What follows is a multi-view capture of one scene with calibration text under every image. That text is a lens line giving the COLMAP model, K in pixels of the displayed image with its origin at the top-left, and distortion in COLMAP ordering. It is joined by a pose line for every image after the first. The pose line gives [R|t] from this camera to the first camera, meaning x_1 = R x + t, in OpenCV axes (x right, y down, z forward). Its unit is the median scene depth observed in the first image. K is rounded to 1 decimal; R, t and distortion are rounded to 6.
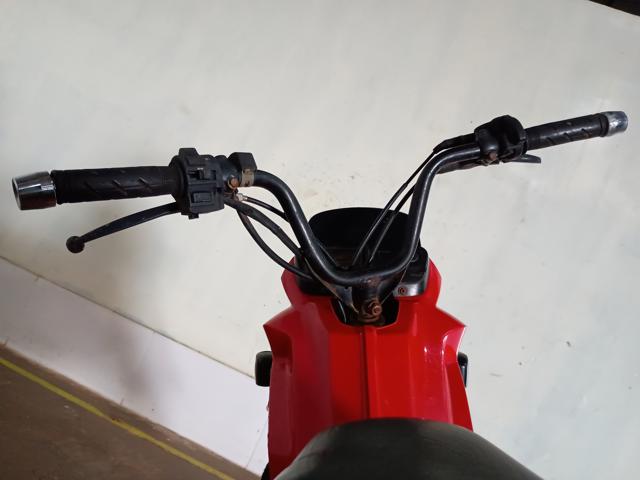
lens RADIAL K [[532.0, 0, 322.3], [0, 532.0, 238.8], [0, 0, 1]] dist [0.033065, -0.055256]
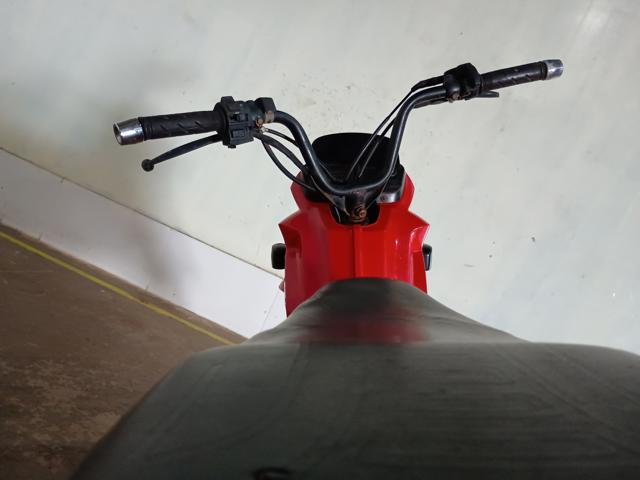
lens RADIAL K [[532.0, 0, 314.7], [0, 532.0, 243.1], [0, 0, 1]] dist [0.033065, -0.055256]
pose [[0.999976, 0.004649, -0.005112, -0.013192], [-0.003553, 0.980468, 0.196646, -0.053387], [0.005926, -0.196623, 0.980461, -0.317023]]
